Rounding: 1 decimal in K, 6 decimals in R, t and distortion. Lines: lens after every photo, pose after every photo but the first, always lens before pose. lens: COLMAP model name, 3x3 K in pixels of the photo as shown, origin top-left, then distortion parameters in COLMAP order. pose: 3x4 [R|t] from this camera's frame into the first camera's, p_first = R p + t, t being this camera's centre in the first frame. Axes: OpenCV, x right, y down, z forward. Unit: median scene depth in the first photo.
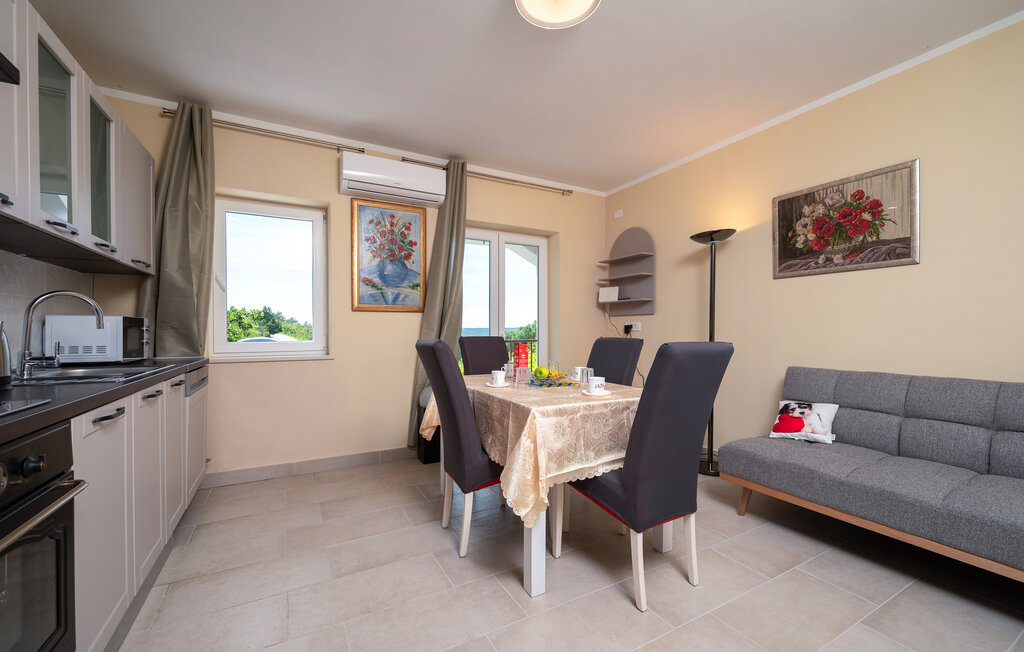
lens RADIAL K [[409.4, 0, 508.6], [0, 409.4, 332.5], [0, 0, 1]] dist [0.000033, -0.000472]
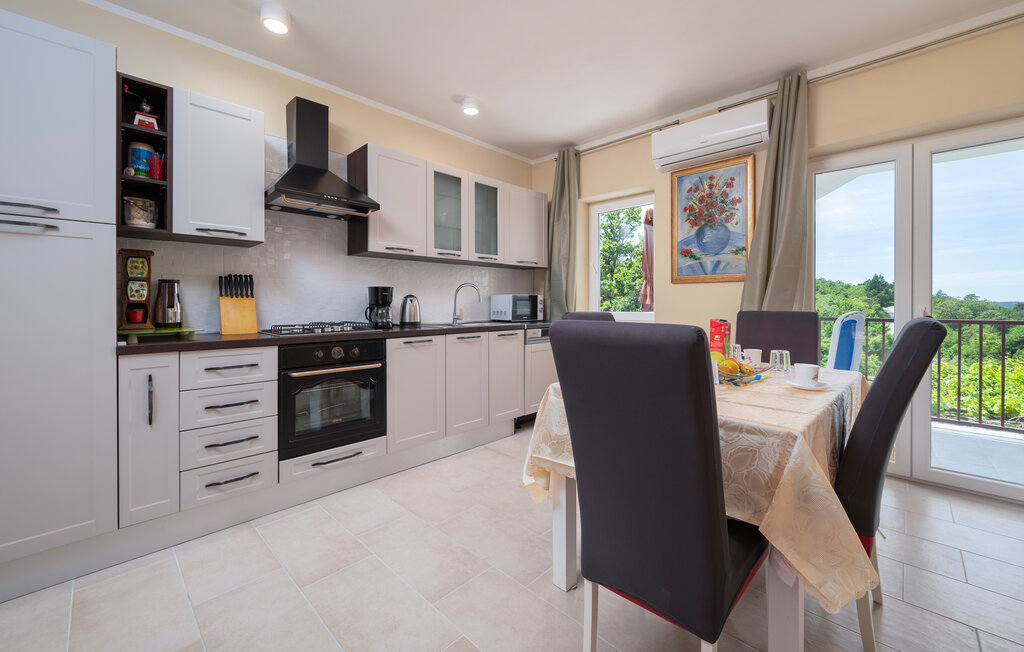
lens RADIAL K [[409.4, 0, 505.7], [0, 409.4, 301.0], [0, 0, 1]] dist [0.000033, -0.000472]
pose [[0.286931, -0.003481, -0.957945, 0.154237], [-0.004877, 0.999975, -0.005094, -0.000735], [0.957939, 0.006134, 0.286907, 0.101812]]
